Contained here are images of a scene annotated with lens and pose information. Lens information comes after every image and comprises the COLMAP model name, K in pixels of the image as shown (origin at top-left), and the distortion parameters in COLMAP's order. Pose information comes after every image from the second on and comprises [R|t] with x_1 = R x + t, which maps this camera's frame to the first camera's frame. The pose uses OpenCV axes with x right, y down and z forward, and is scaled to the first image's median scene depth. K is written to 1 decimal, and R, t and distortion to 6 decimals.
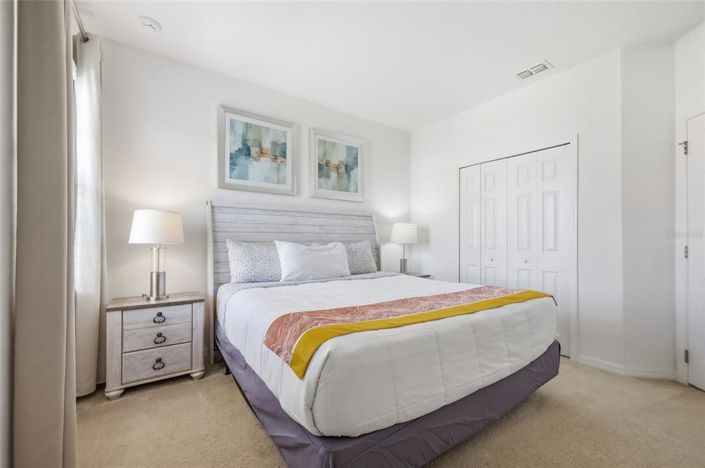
lens RADIAL K [[284.2, 0, 335.5], [0, 284.2, 240.9], [0, 0, 1]] dist [-0.001339, -0.000087]
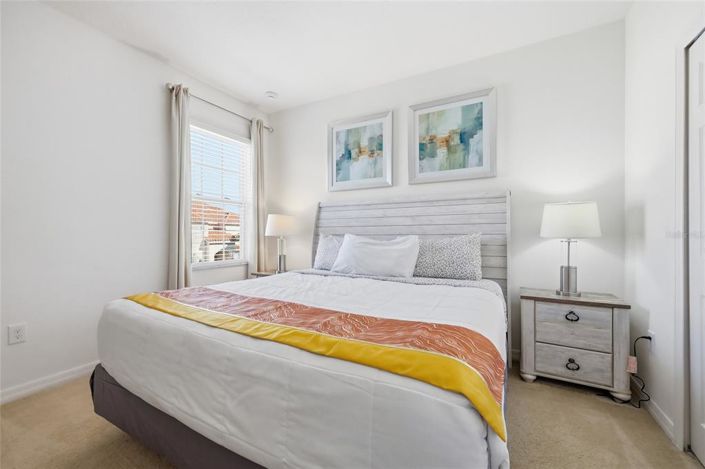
lens RADIAL K [[287.1, 0, 353.2], [0, 287.1, 237.8], [0, 0, 1]] dist [0.000307, -0.000169]
pose [[0.461933, 0.011643, -0.886839, 0.649798], [0.000906, 0.999907, 0.013599, -0.000412], [0.886914, -0.007085, 0.461879, 0.442024]]
